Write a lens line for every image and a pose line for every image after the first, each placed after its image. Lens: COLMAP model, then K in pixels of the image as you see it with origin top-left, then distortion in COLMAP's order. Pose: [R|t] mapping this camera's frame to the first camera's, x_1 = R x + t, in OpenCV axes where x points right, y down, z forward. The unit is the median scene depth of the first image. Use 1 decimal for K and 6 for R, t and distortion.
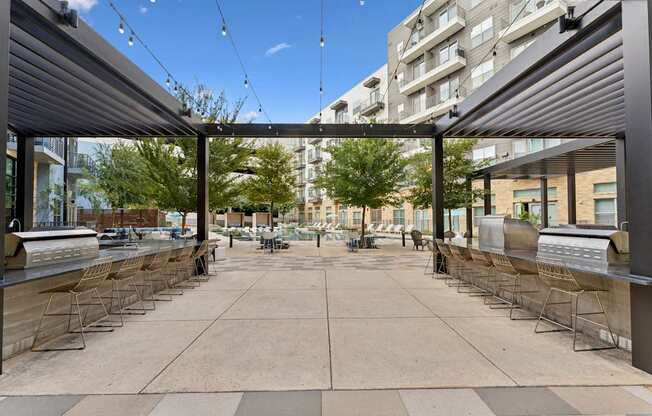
lens RADIAL K [[264.5, 0, 325.8], [0, 264.5, 213.2], [0, 0, 1]] dist [-0.001651, -0.000127]
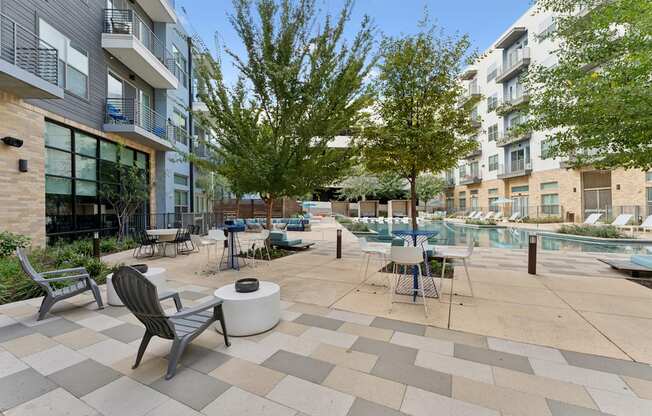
lens RADIAL K [[264.5, 0, 324.4], [0, 264.5, 207.8], [0, 0, 1]] dist [-0.001651, -0.000127]
pose [[0.869856, -0.011423, -0.493173, -0.031317], [0.022653, 0.999602, 0.016802, 0.003648], [0.492785, -0.025787, 0.869769, 0.147026]]
